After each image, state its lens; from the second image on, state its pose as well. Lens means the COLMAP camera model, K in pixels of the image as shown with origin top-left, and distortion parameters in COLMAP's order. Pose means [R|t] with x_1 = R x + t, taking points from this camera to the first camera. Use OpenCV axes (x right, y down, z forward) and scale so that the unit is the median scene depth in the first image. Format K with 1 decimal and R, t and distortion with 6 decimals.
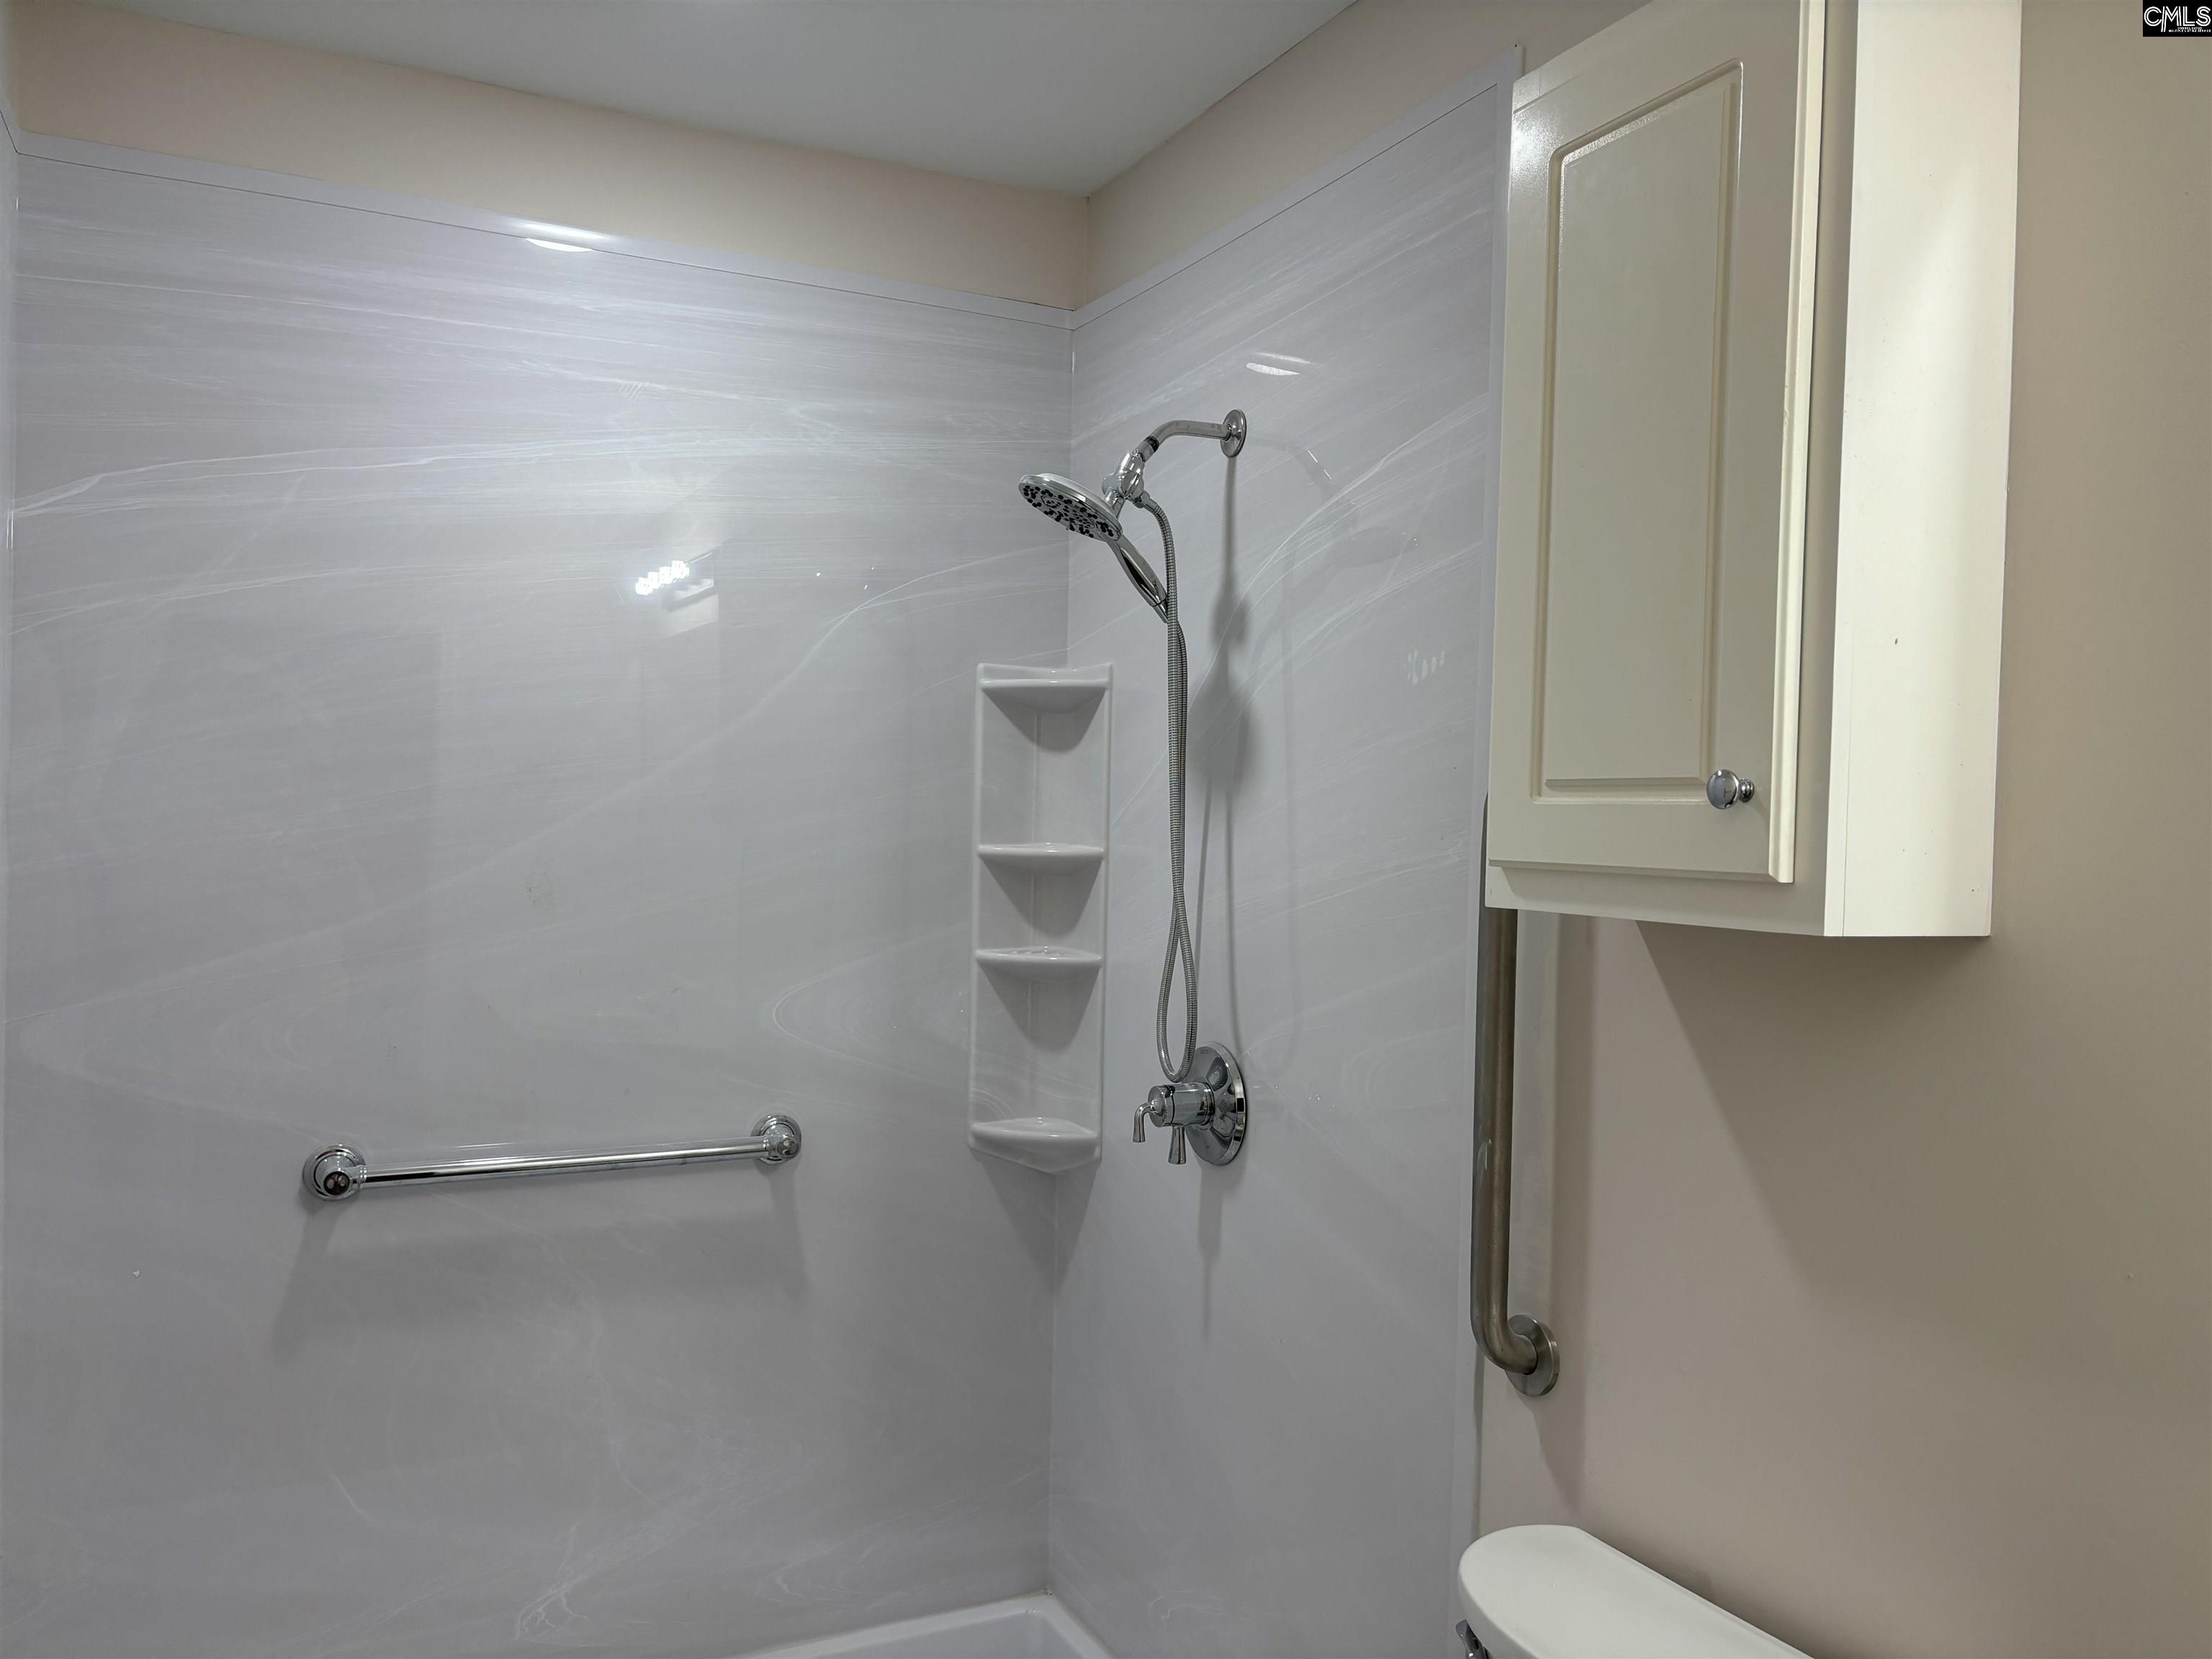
lens RADIAL K [[1688.9, 0, 1115.0], [0, 1688.9, 842.6], [0, 0, 1]] dist [0.047838, -0.052870]
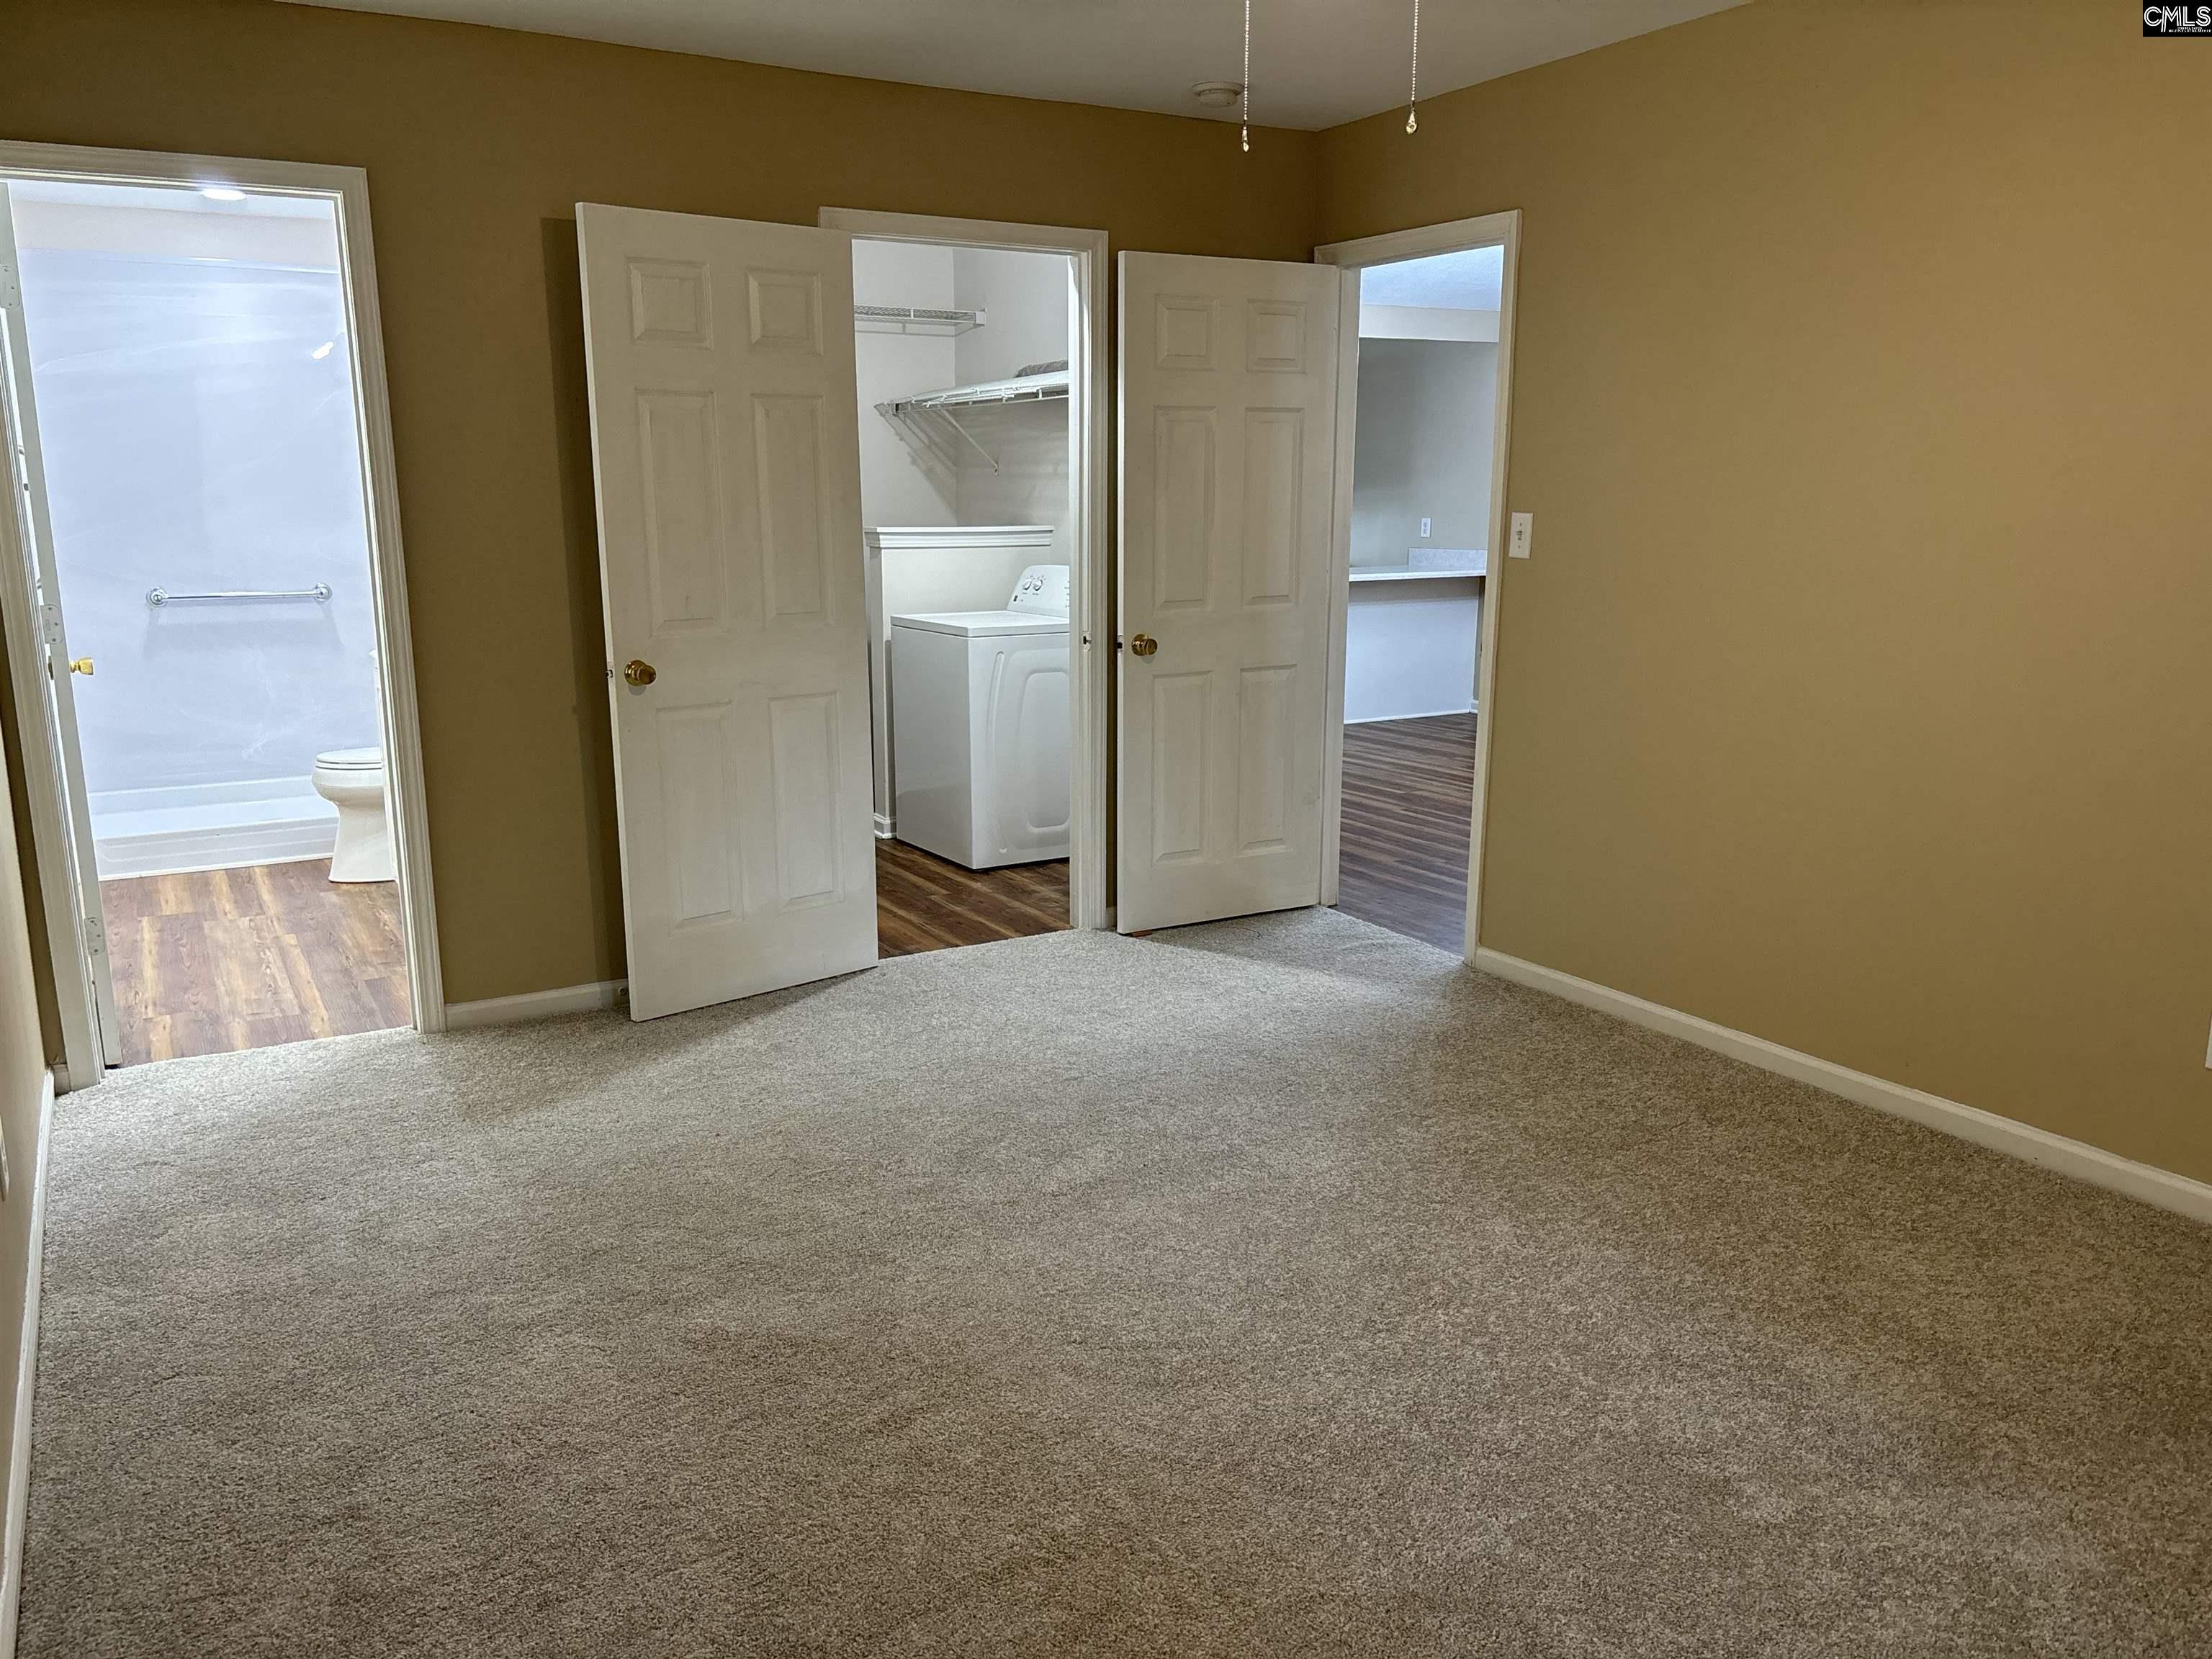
lens RADIAL K [[1688.9, 0, 1117.6], [0, 1688.9, 871.3], [0, 0, 1]] dist [0.047838, -0.052870]
pose [[0.998085, -0.033935, 0.051716, 1.026230], [0.022843, 0.979186, 0.201675, 0.097407], [-0.057484, -0.200108, 0.978086, -2.067694]]
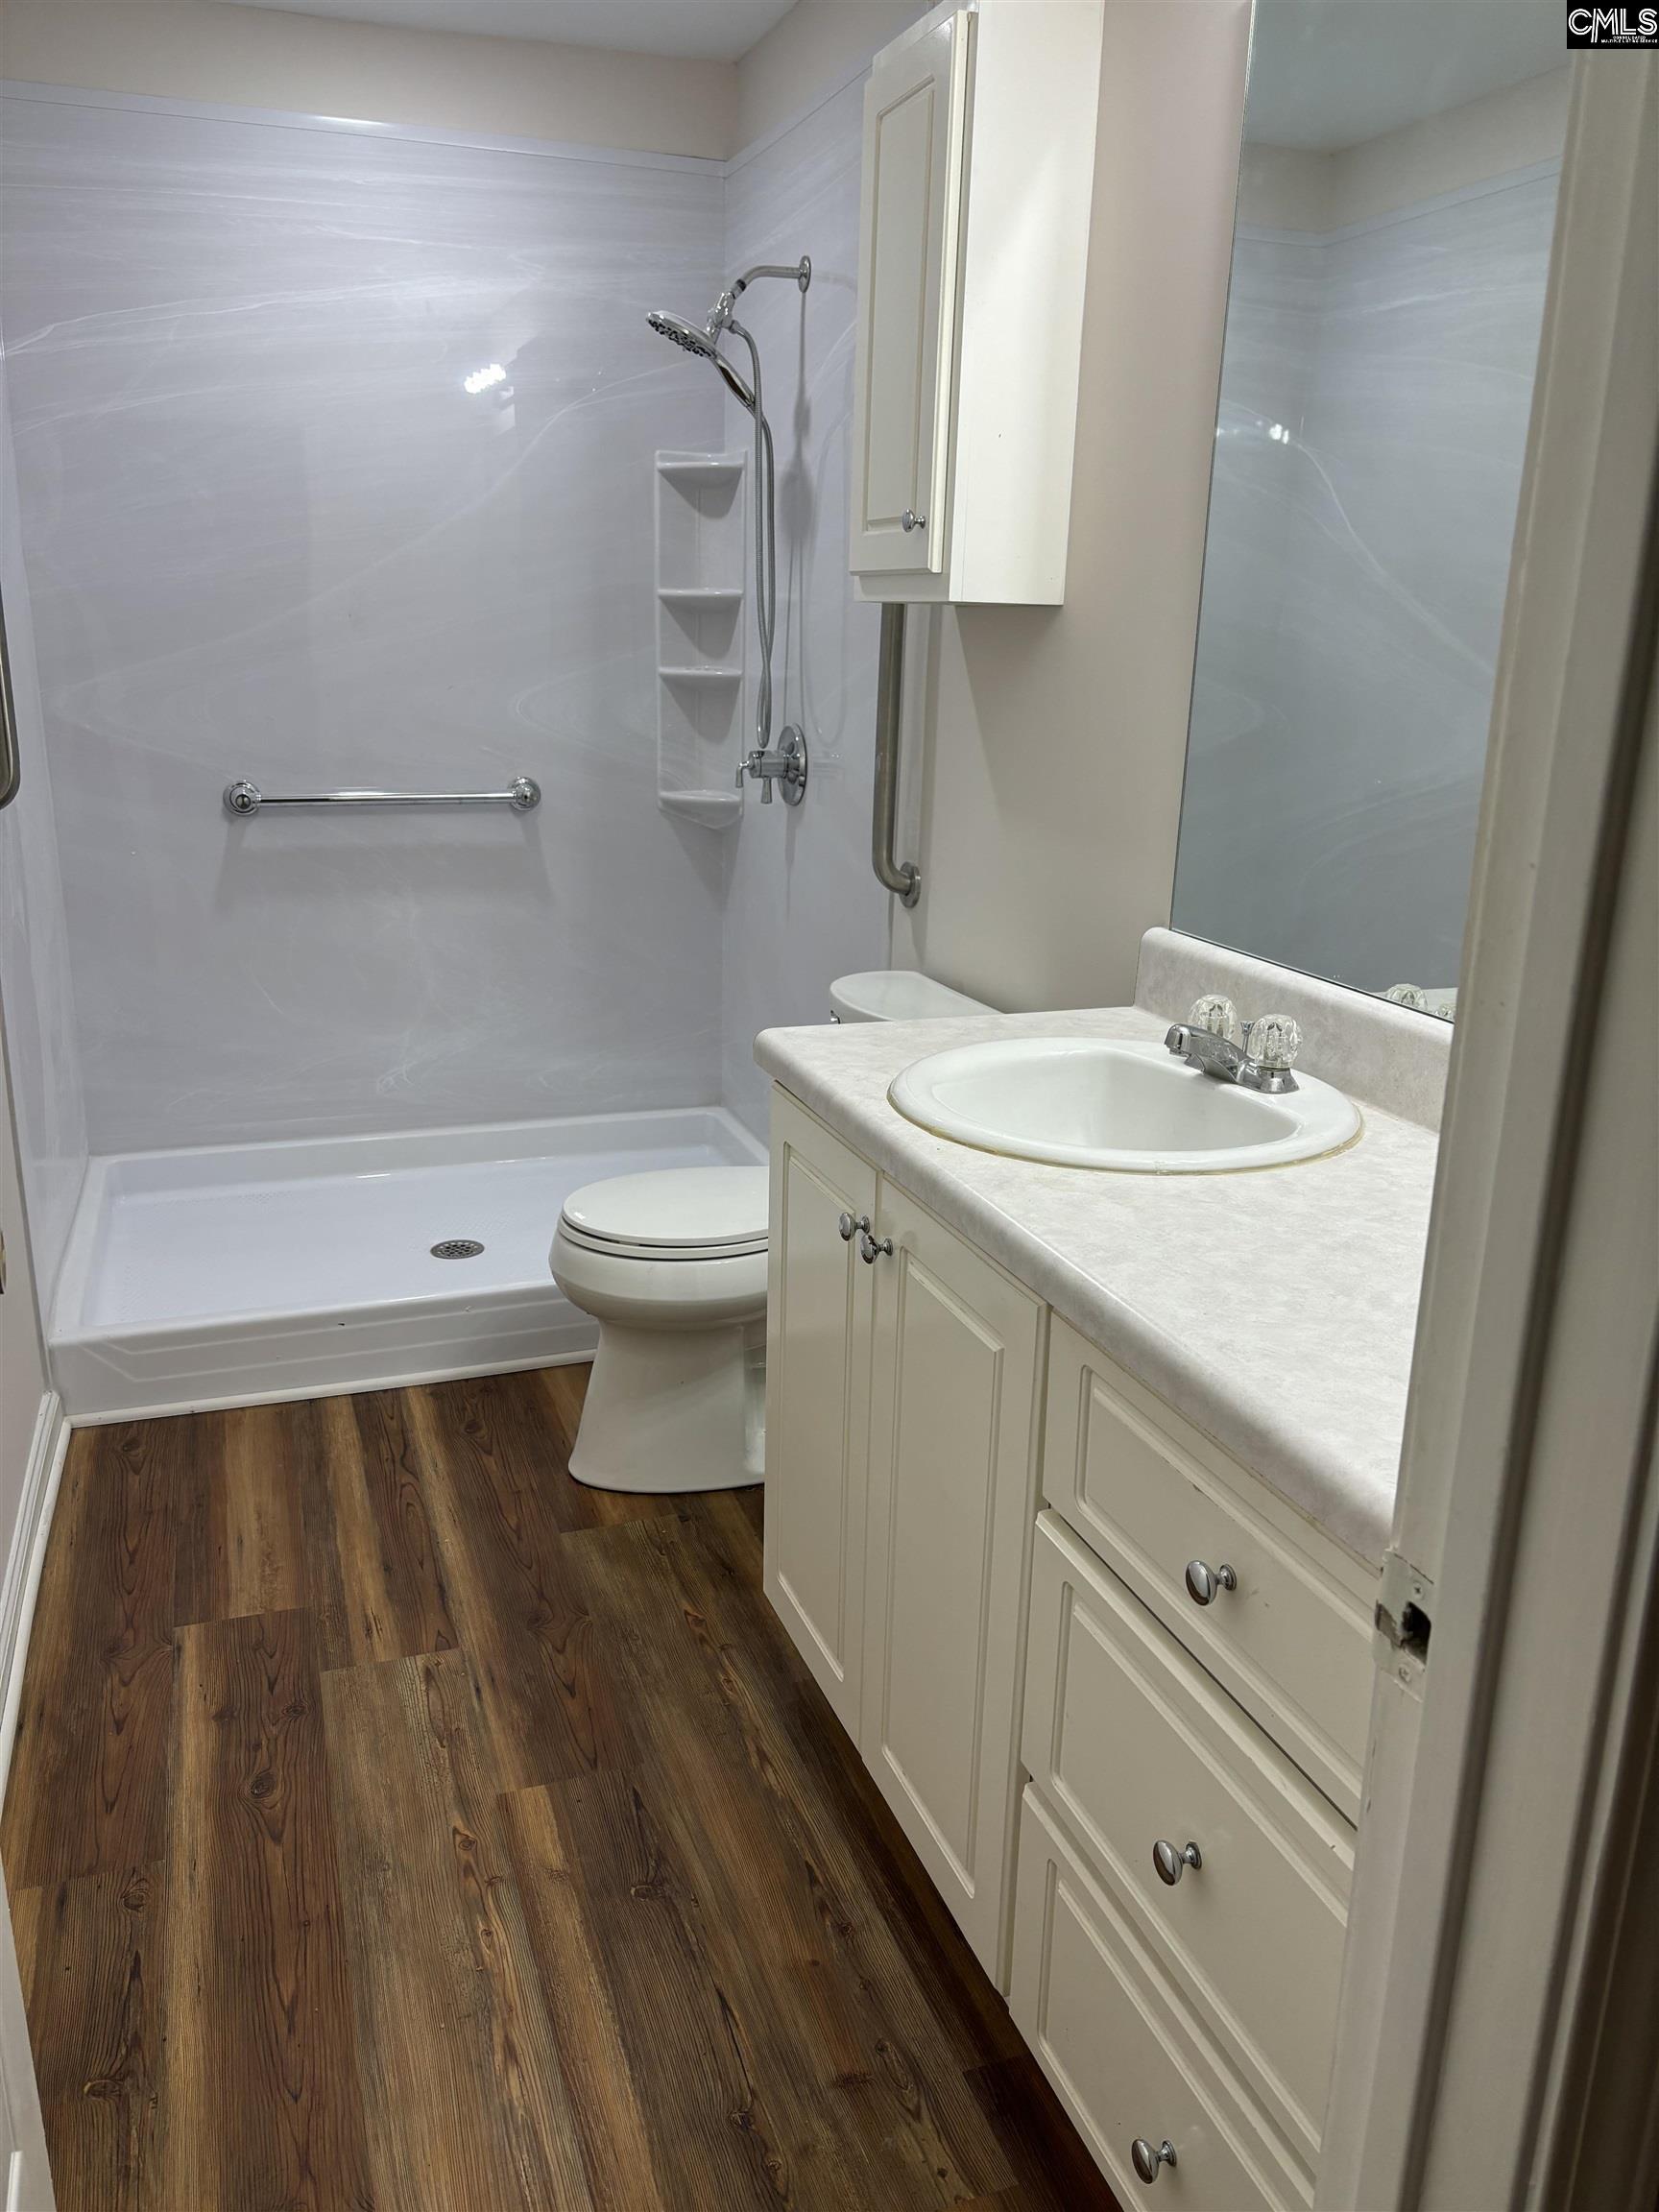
lens RADIAL K [[1688.9, 0, 828.8], [0, 1688.9, 1115.1], [0, 0, 1]] dist [0.047838, -0.052870]
pose [[0.992310, 0.035421, -0.118600, 0.276799], [-0.002983, 0.964746, 0.263167, 0.058045], [0.123741, -0.260789, 0.957433, -0.516084]]
